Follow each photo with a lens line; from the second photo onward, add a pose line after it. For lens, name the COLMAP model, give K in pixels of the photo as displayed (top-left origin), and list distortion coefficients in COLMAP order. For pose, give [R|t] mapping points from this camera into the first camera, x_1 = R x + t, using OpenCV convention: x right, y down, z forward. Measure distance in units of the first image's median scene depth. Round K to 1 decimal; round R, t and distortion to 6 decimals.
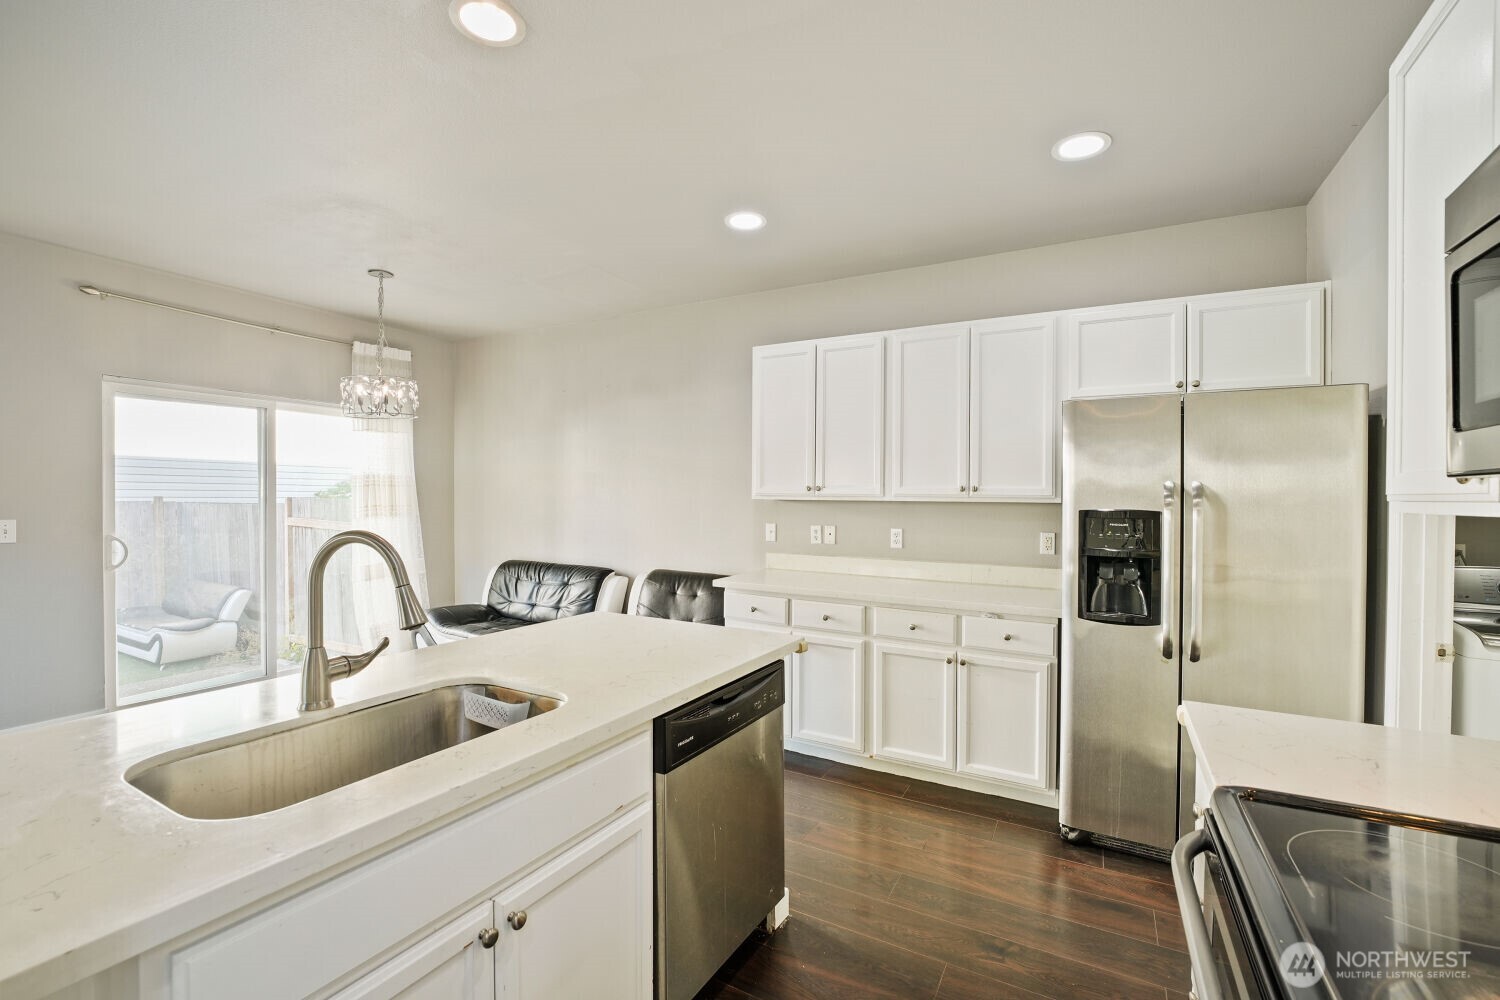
lens RADIAL K [[634.9, 0, 757.9], [0, 634.9, 498.1], [0, 0, 1]] dist [0.004520, 0.000038]
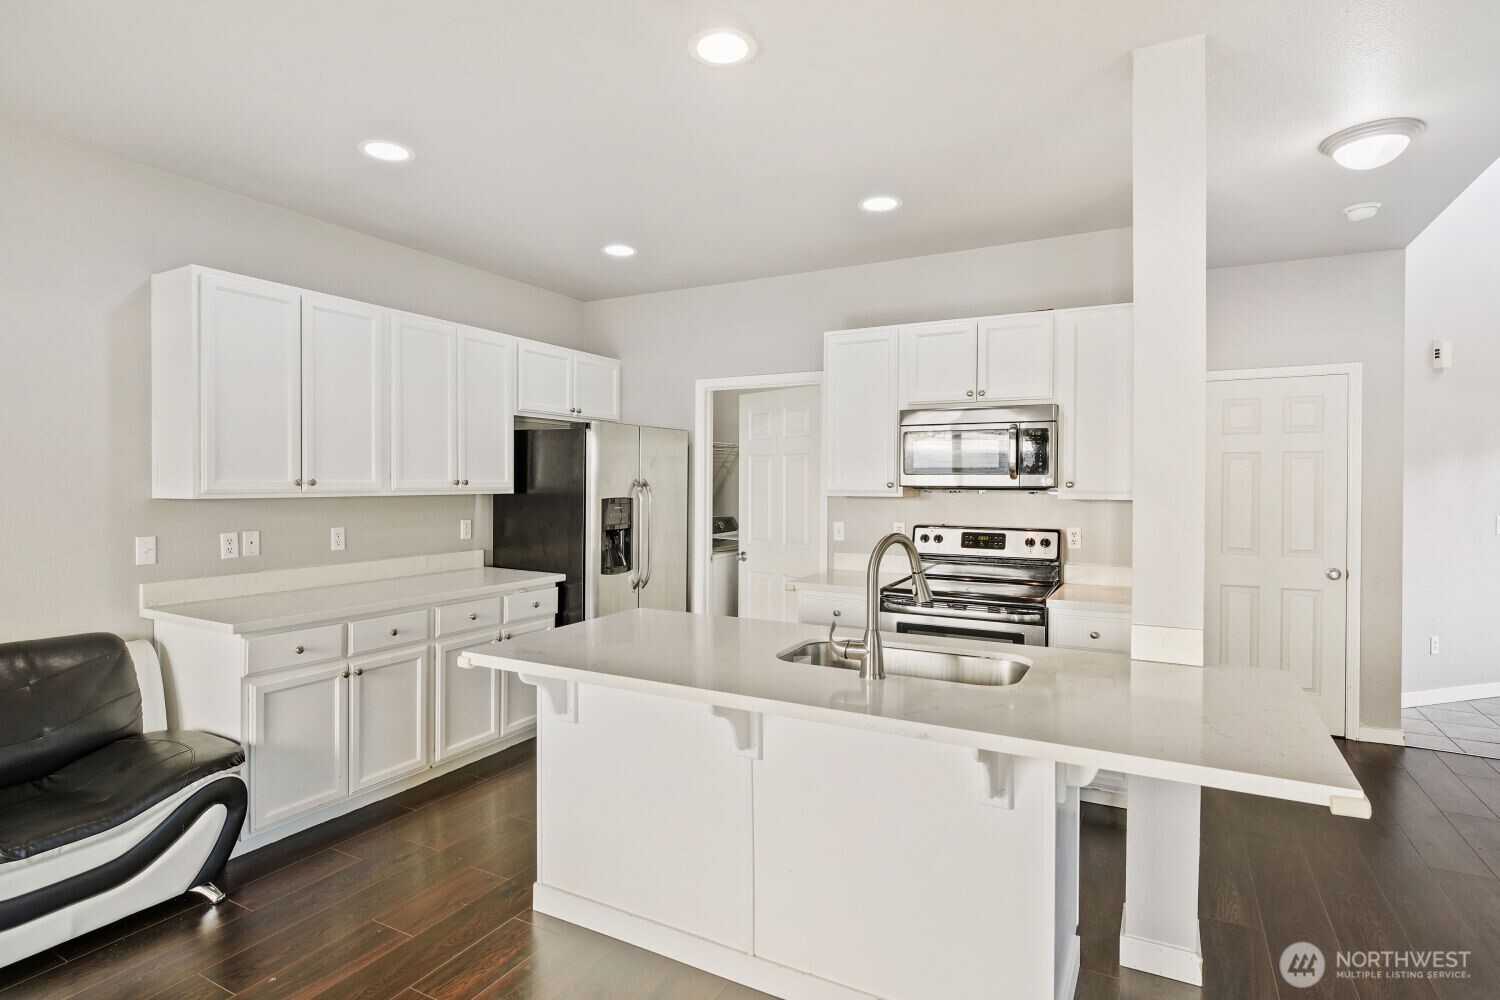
lens RADIAL K [[763.2, 0, 748.5], [0, 763.2, 486.8], [0, 0, 1]] dist [0.001506, 0.000472]
pose [[0.033774, -0.006338, 0.999409, -0.770439], [0.009341, 0.999938, 0.006026, -0.008713], [-0.999386, 0.009132, 0.033831, 0.403643]]
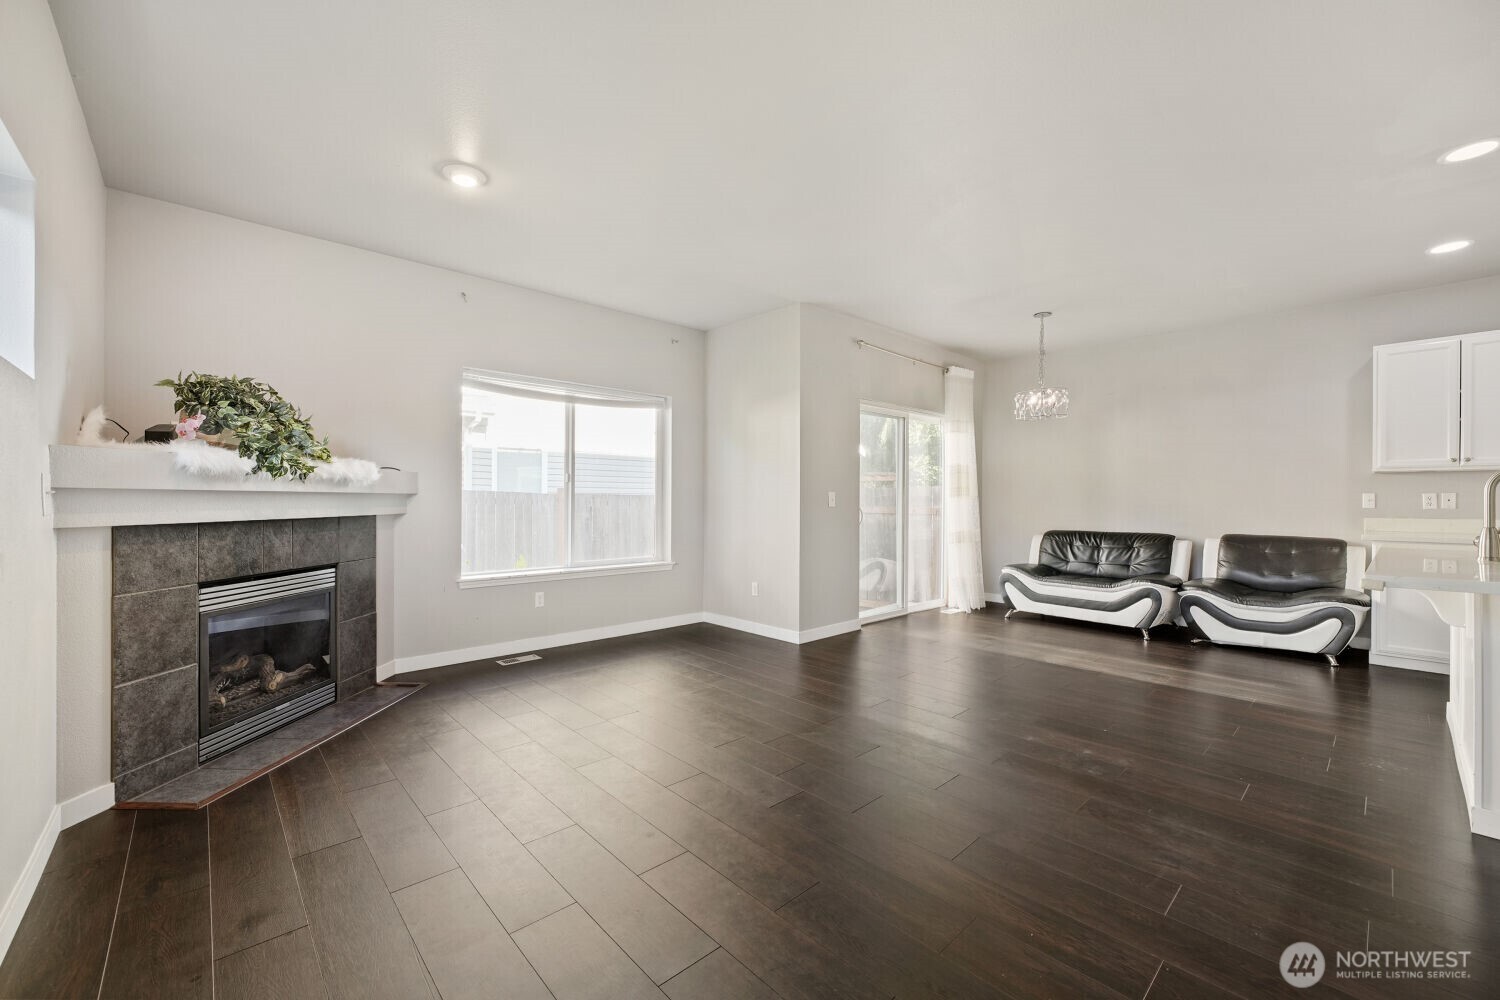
lens RADIAL K [[619.8, 0, 772.3], [0, 619.8, 498.1], [0, 0, 1]] dist [-0.011573, 0.000237]
pose [[0.947287, -0.003630, -0.320366, -0.722310], [-0.001436, 0.999878, -0.015577, 0.073750], [0.320384, 0.015216, 0.947166, -0.475978]]
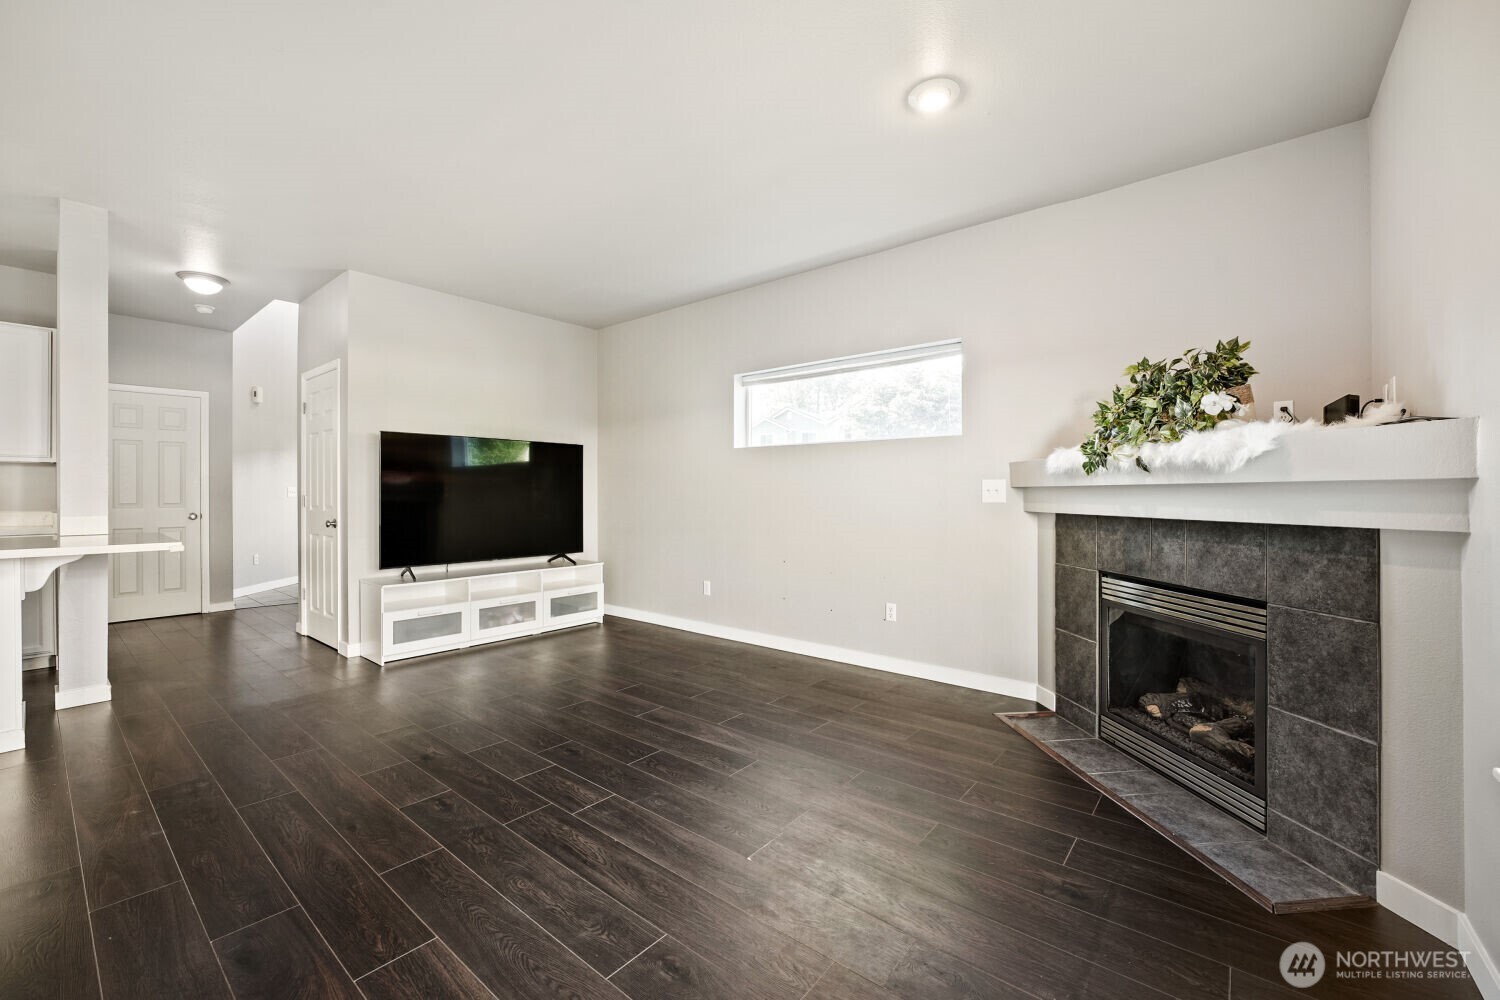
lens RADIAL K [[619.8, 0, 732.5], [0, 619.8, 496.6], [0, 0, 1]] dist [-0.011573, 0.000237]
pose [[-0.968947, -0.003748, 0.247238, -1.252706], [0.000692, 0.999840, 0.017868, 0.056465], [-0.247266, 0.017485, -0.968790, 0.701229]]
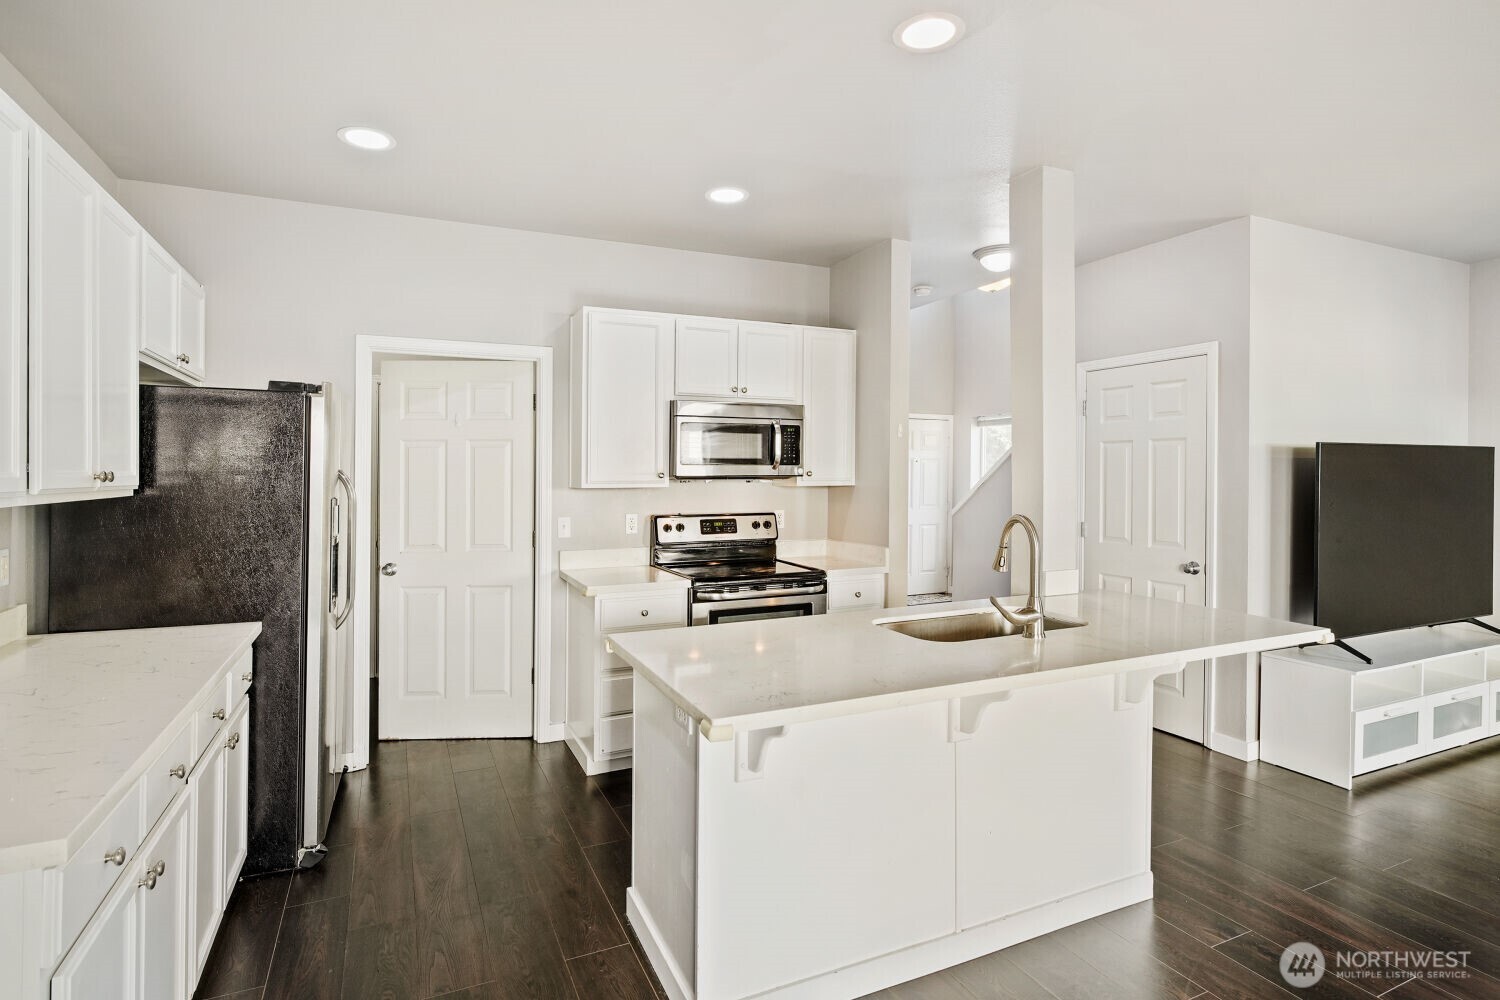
lens RADIAL K [[756.0, 0, 739.3], [0, 756.0, 474.2], [0, 0, 1]] dist [-0.002596, 0.000256]
pose [[-0.771614, -0.001337, 0.636090, -0.456663], [0.009073, 0.999873, 0.013107, -0.016793], [-0.636027, 0.015885, -0.771503, 0.942472]]
